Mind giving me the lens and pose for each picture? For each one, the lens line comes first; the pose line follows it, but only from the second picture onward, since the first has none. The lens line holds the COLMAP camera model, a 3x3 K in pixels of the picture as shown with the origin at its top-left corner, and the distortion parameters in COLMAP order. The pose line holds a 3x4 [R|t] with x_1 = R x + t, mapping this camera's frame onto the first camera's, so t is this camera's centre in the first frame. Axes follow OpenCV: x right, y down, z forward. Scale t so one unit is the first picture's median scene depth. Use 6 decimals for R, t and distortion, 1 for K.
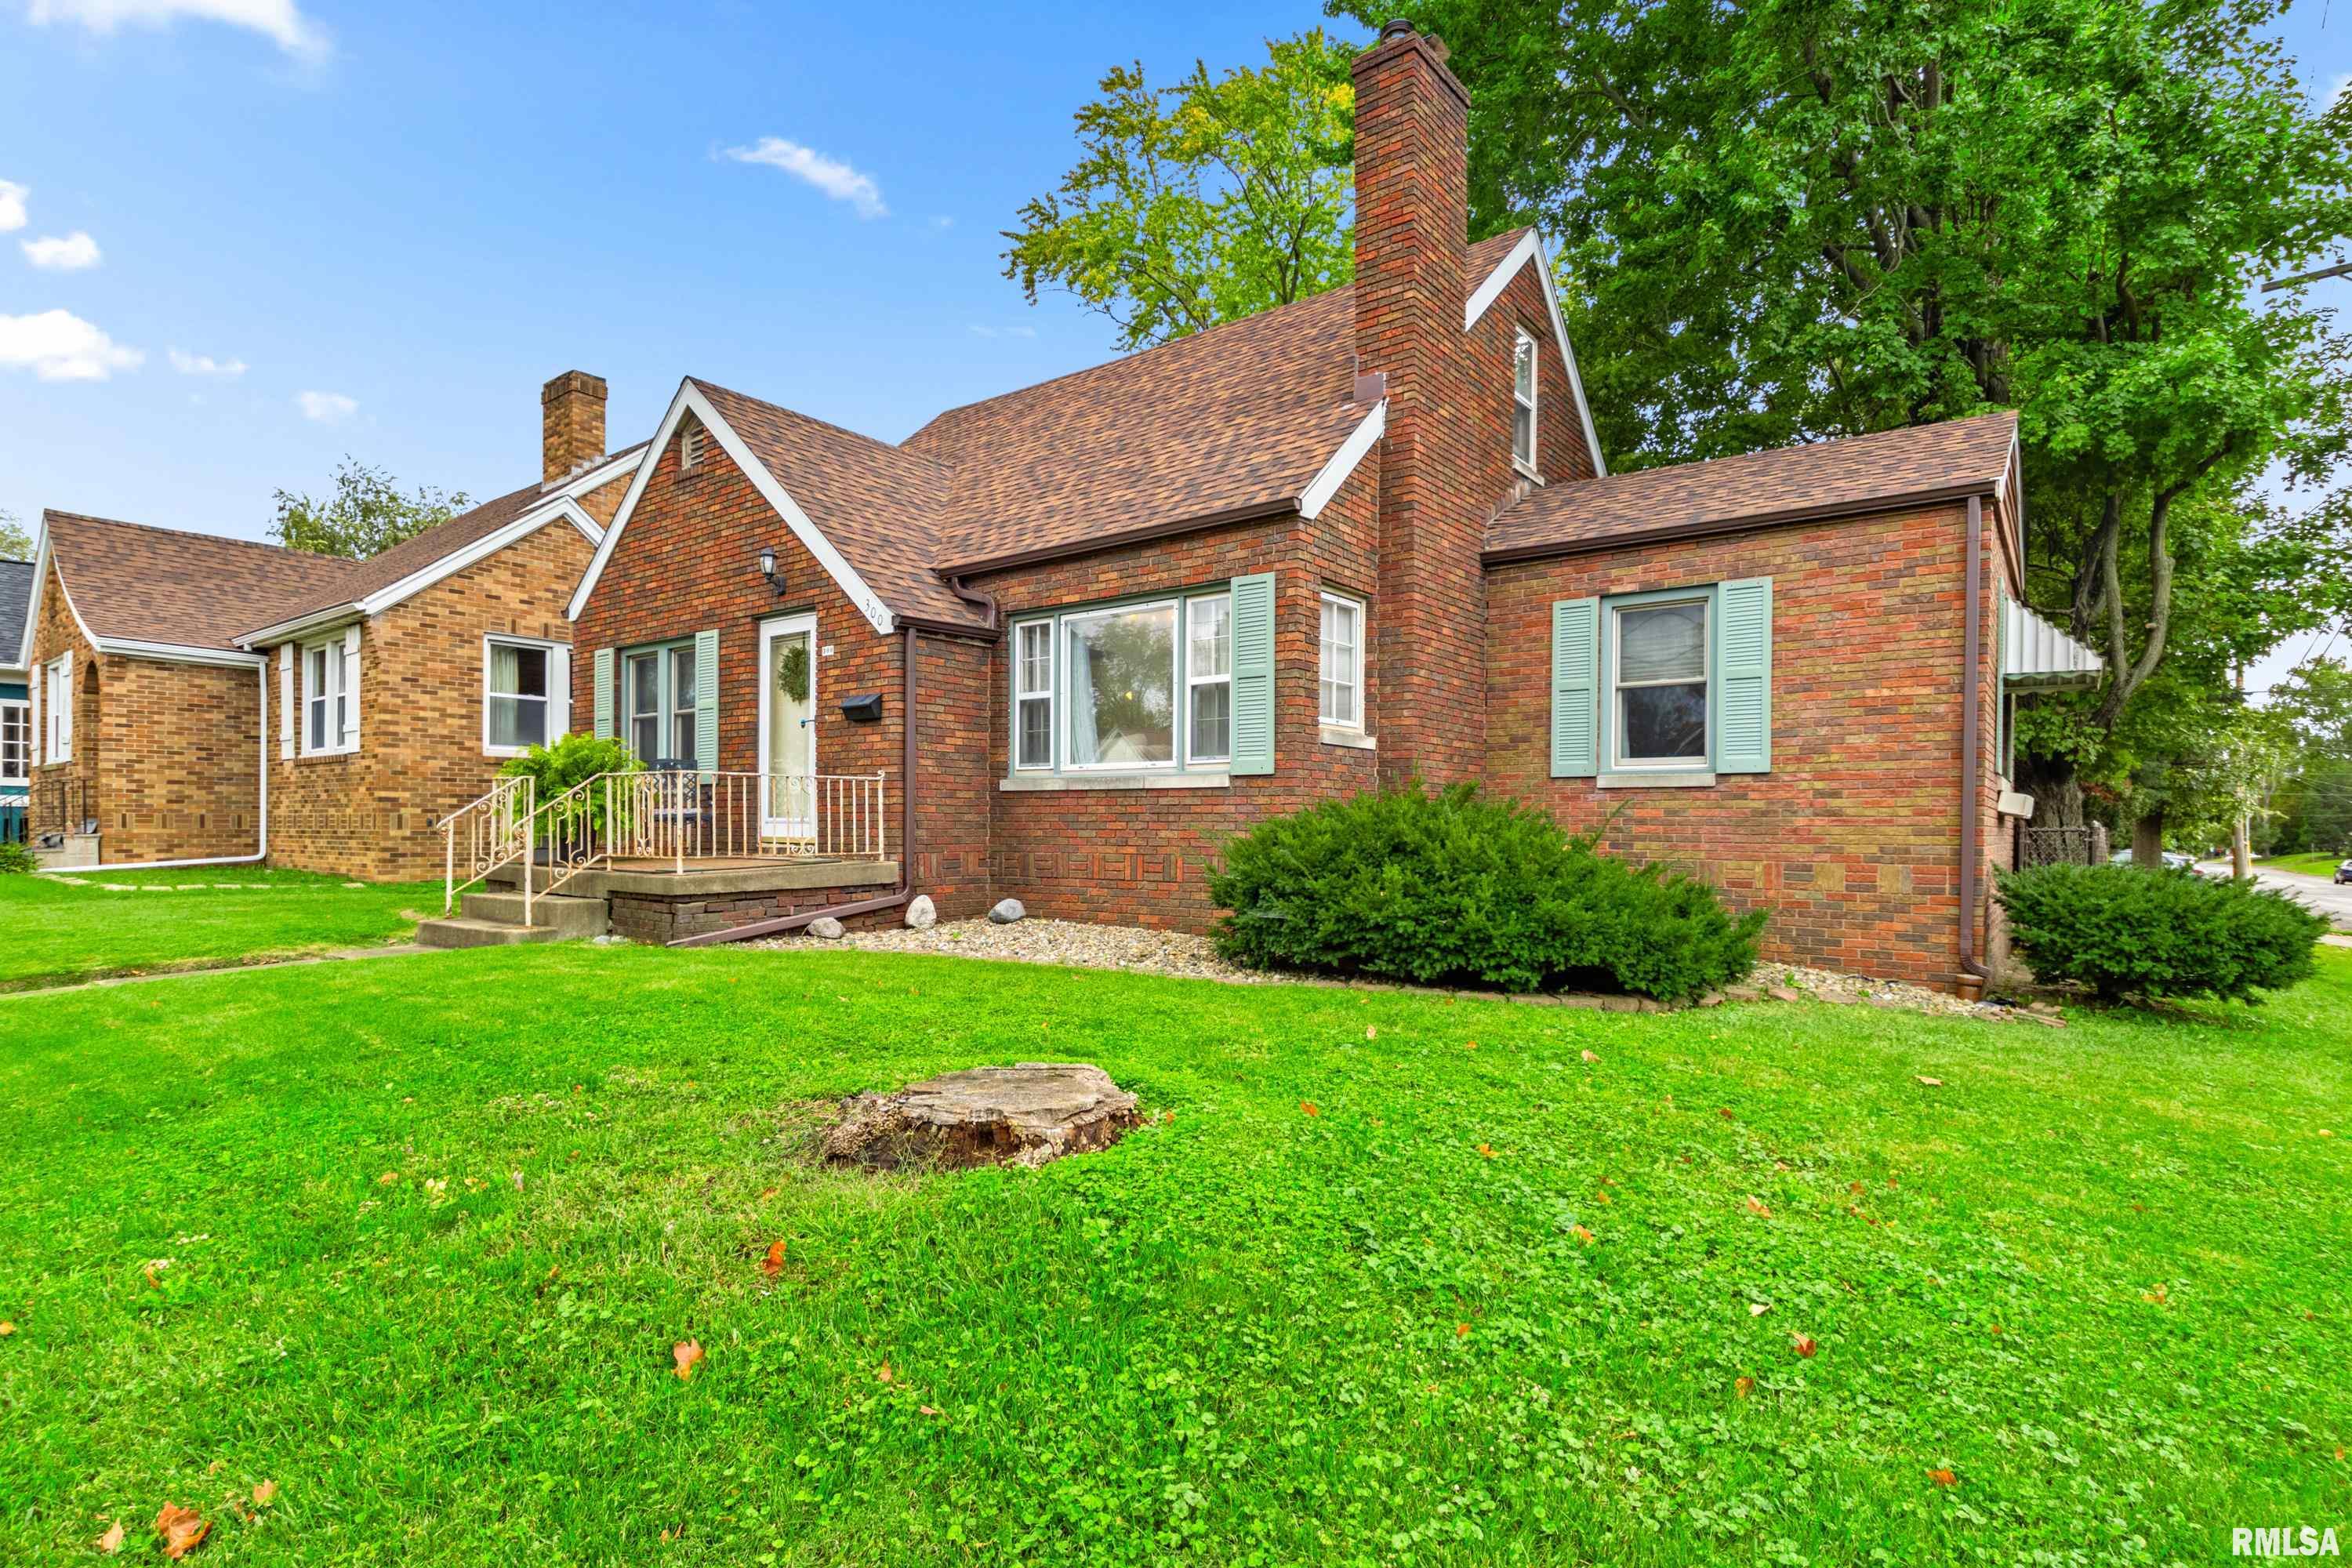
lens RADIAL K [[1162.7, 0, 1228.6], [0, 1162.7, 825.5], [0, 0, 1]] dist [0.019102, -0.004198]
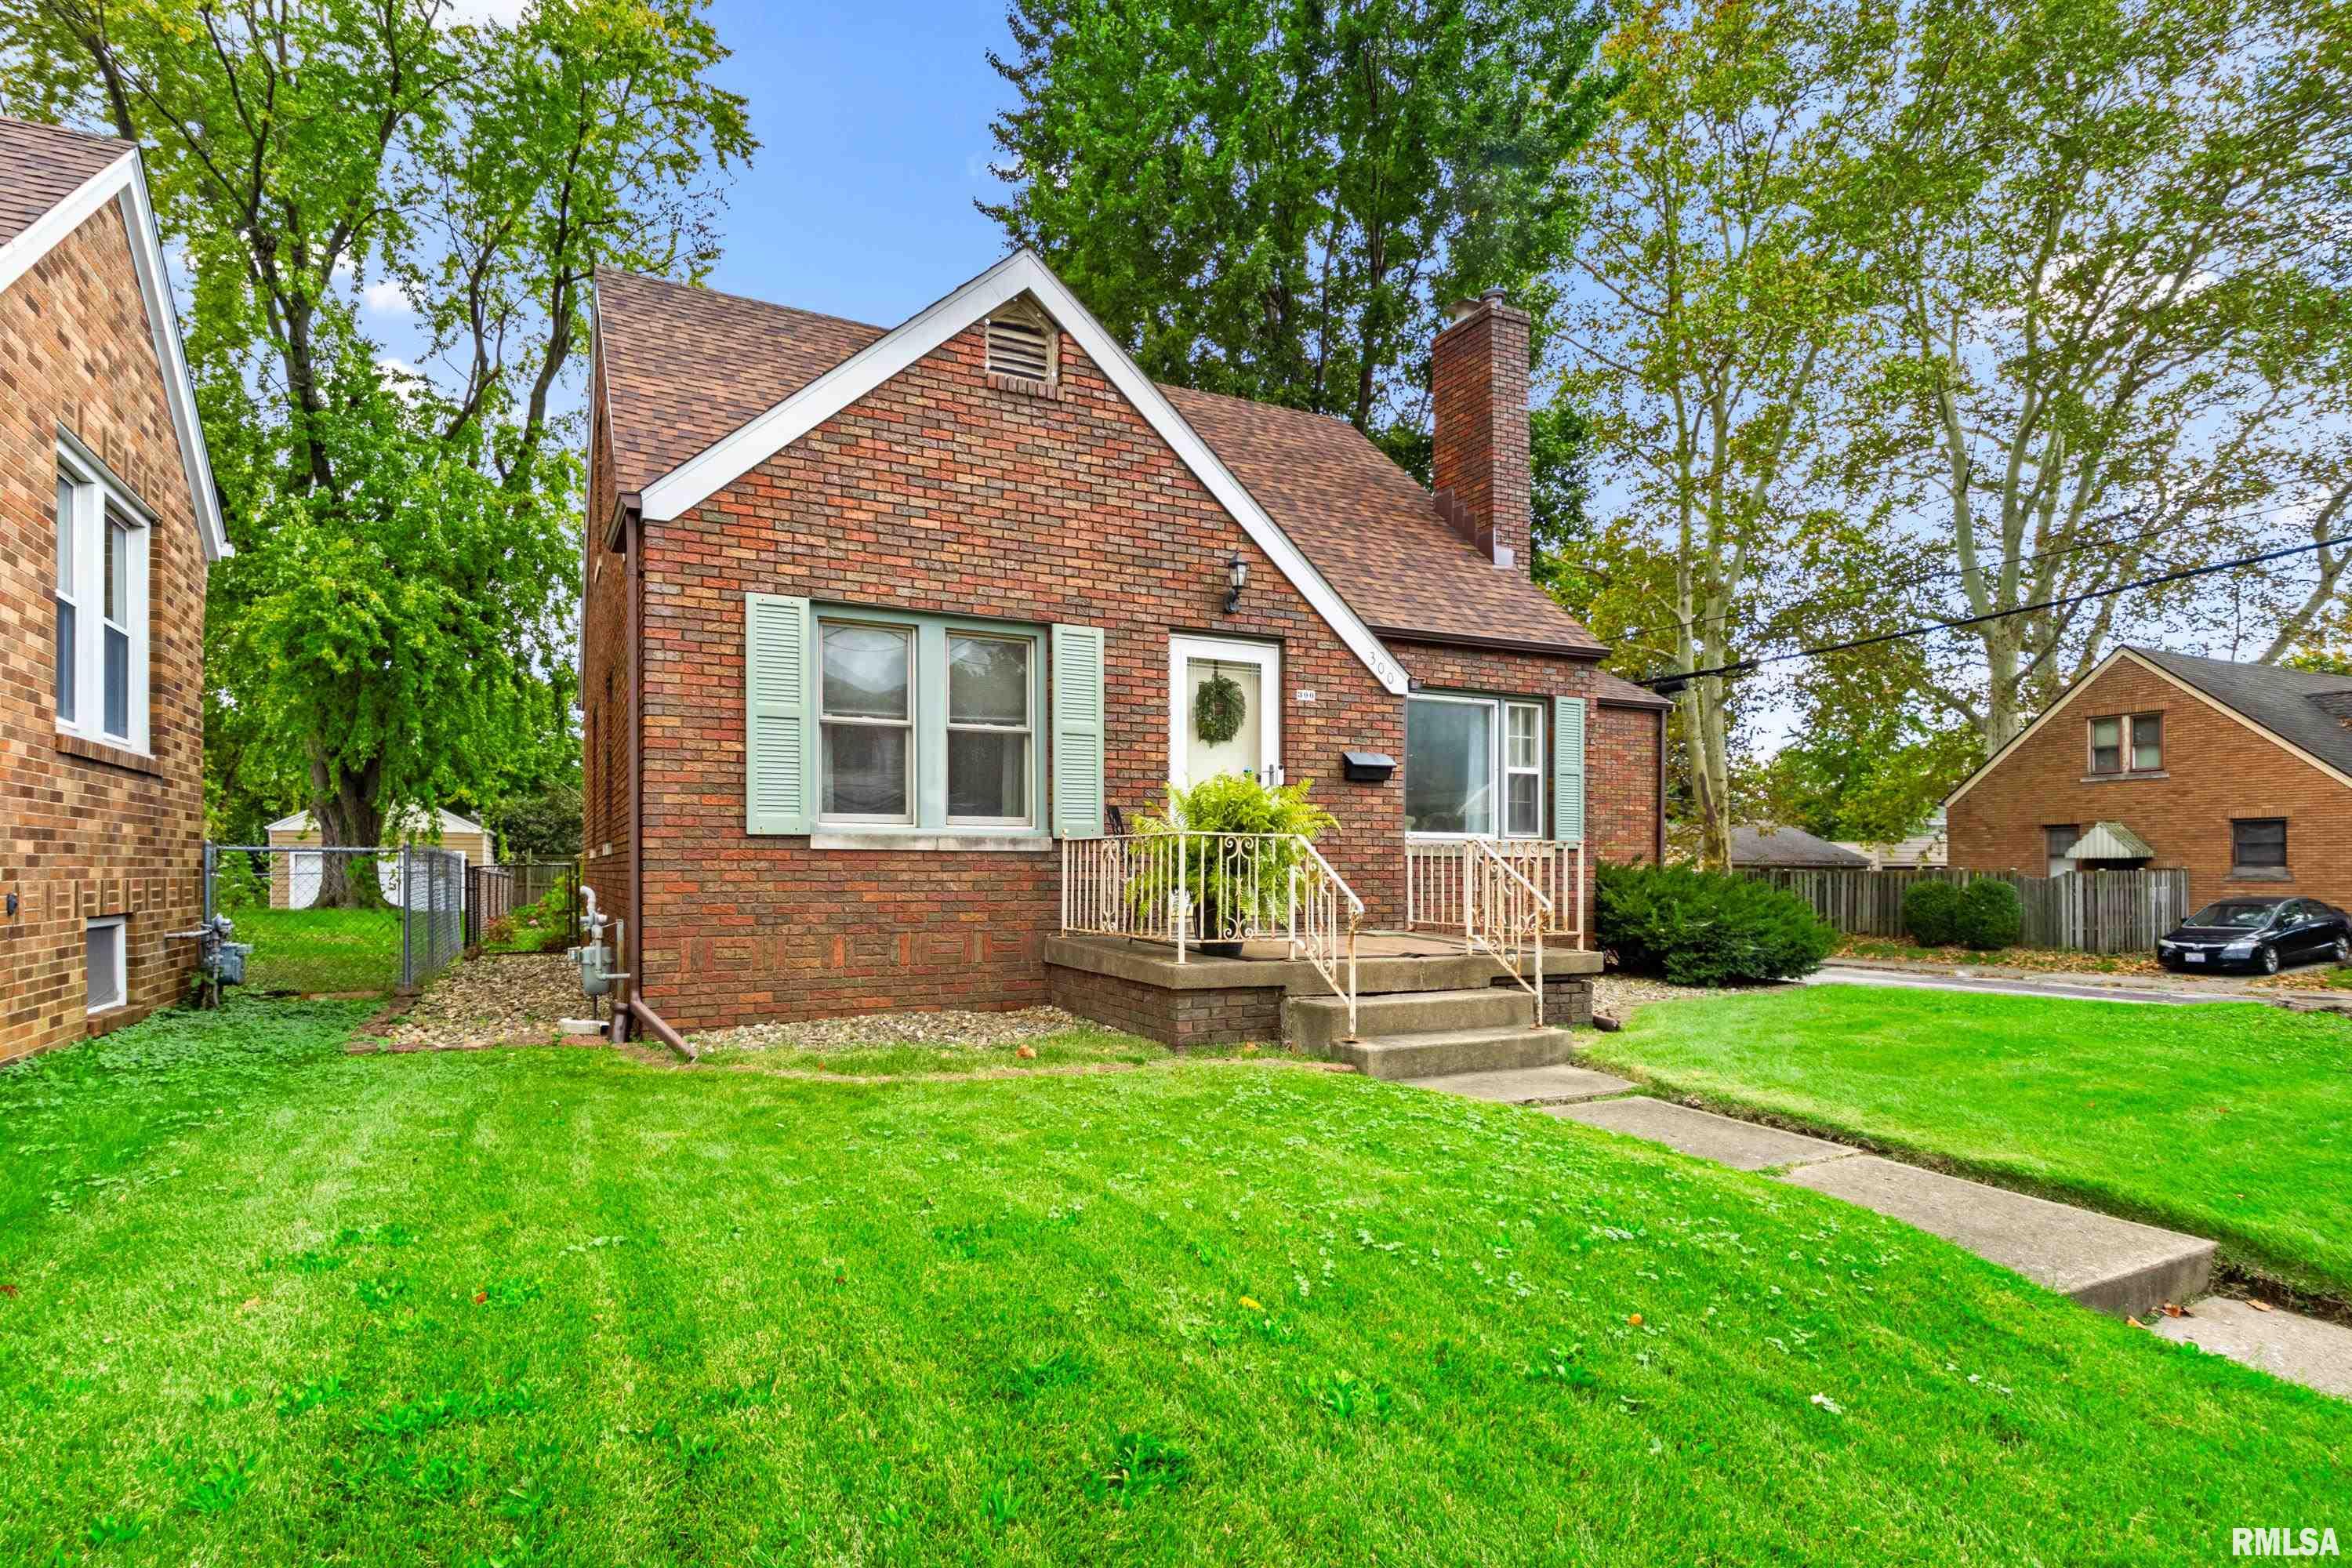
lens RADIAL K [[1162.7, 0, 1126.3], [0, 1162.7, 867.9], [0, 0, 1]] dist [0.019102, -0.004198]
pose [[0.468721, -0.003723, 0.883338, -1.077574], [-0.002506, 0.999981, 0.005544, -0.021749], [-0.883343, -0.004812, 0.468703, 0.642887]]
